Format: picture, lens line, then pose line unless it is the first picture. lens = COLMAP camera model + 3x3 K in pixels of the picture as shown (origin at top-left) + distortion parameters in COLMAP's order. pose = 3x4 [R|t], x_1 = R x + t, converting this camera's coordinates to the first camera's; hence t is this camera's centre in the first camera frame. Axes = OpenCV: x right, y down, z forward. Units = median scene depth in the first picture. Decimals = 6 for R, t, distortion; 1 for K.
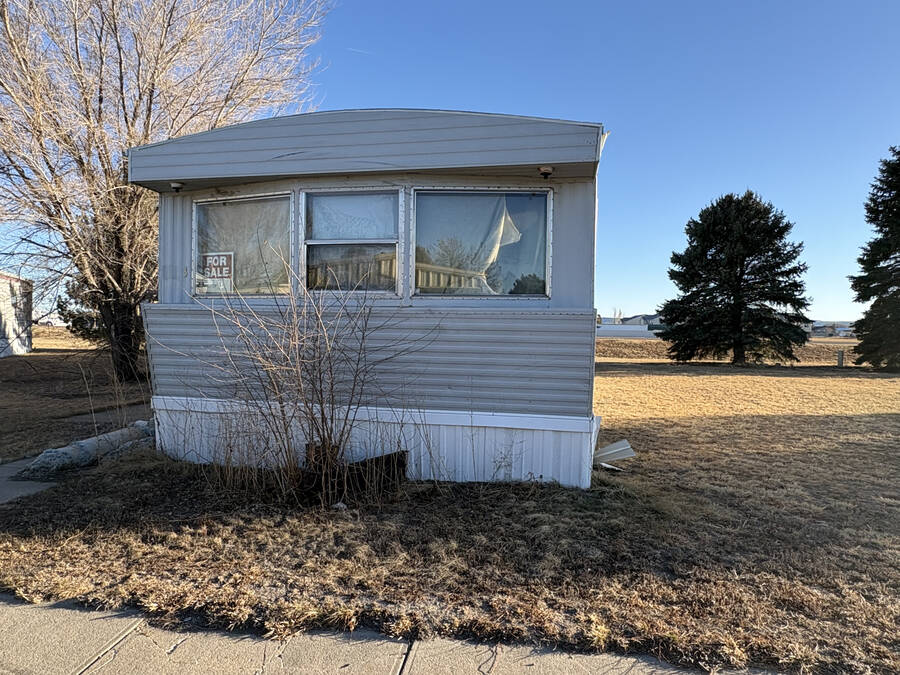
lens RADIAL K [[574.5, 0, 451.5], [0, 574.5, 339.6], [0, 0, 1]] dist [-0.001313, 0.003889]
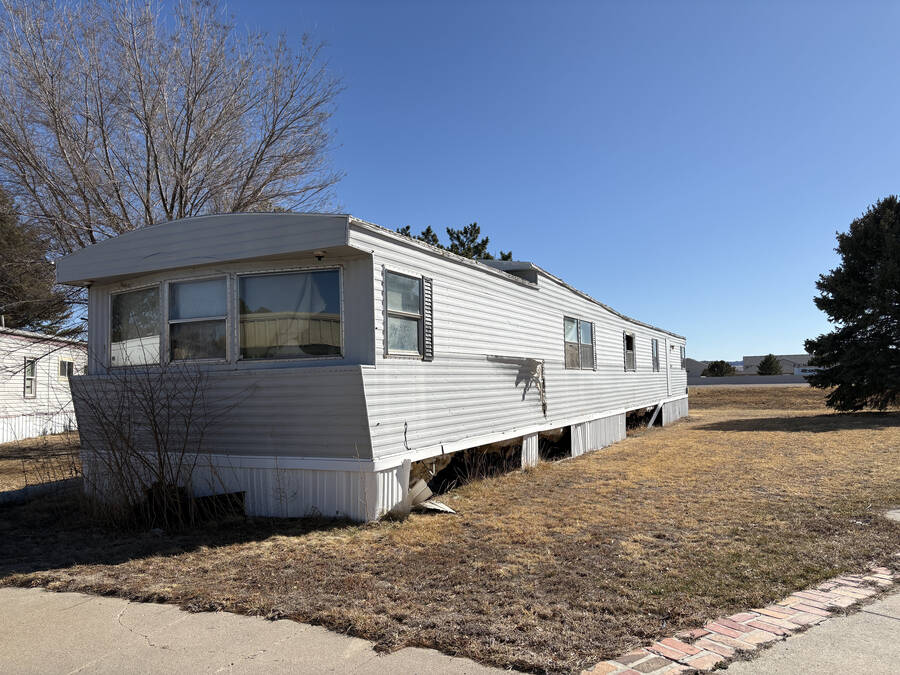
lens RADIAL K [[682.7, 0, 450.4], [0, 682.7, 342.0], [0, 0, 1]] dist [0.010336, 0.002337]
pose [[0.967888, -0.054586, -0.245384, 0.659700], [0.034853, 0.995851, -0.084056, 0.019425], [0.248954, 0.072805, 0.965775, -0.265757]]
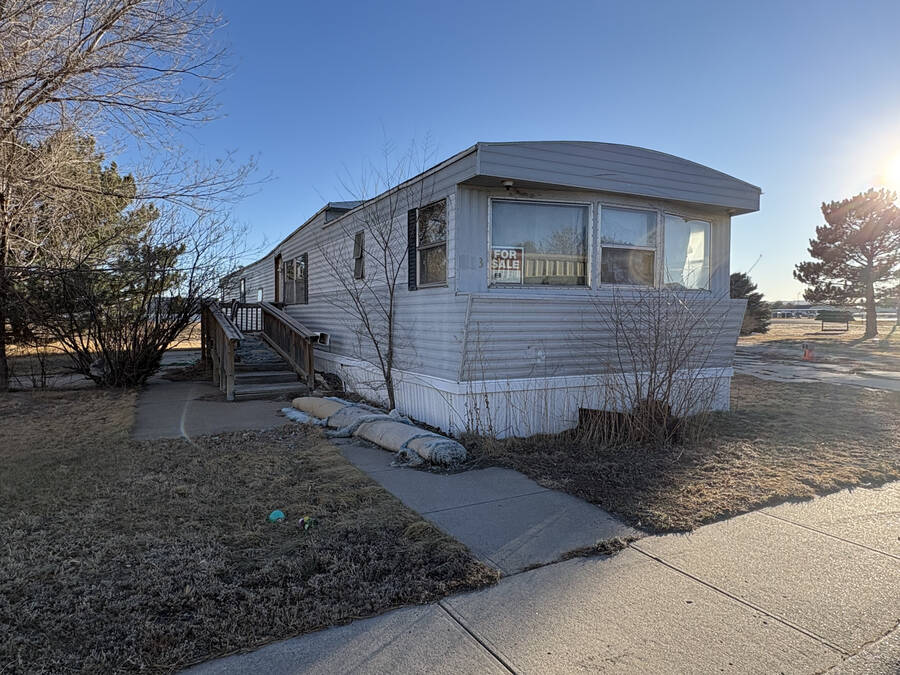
lens RADIAL K [[574.5, 0, 452.3], [0, 574.5, 334.6], [0, 0, 1]] dist [-0.001313, 0.003889]
pose [[0.777597, -0.038546, 0.627580, -1.213440], [0.023726, 0.999207, 0.031974, -0.021209], [-0.628315, -0.009973, 0.777895, 0.215218]]
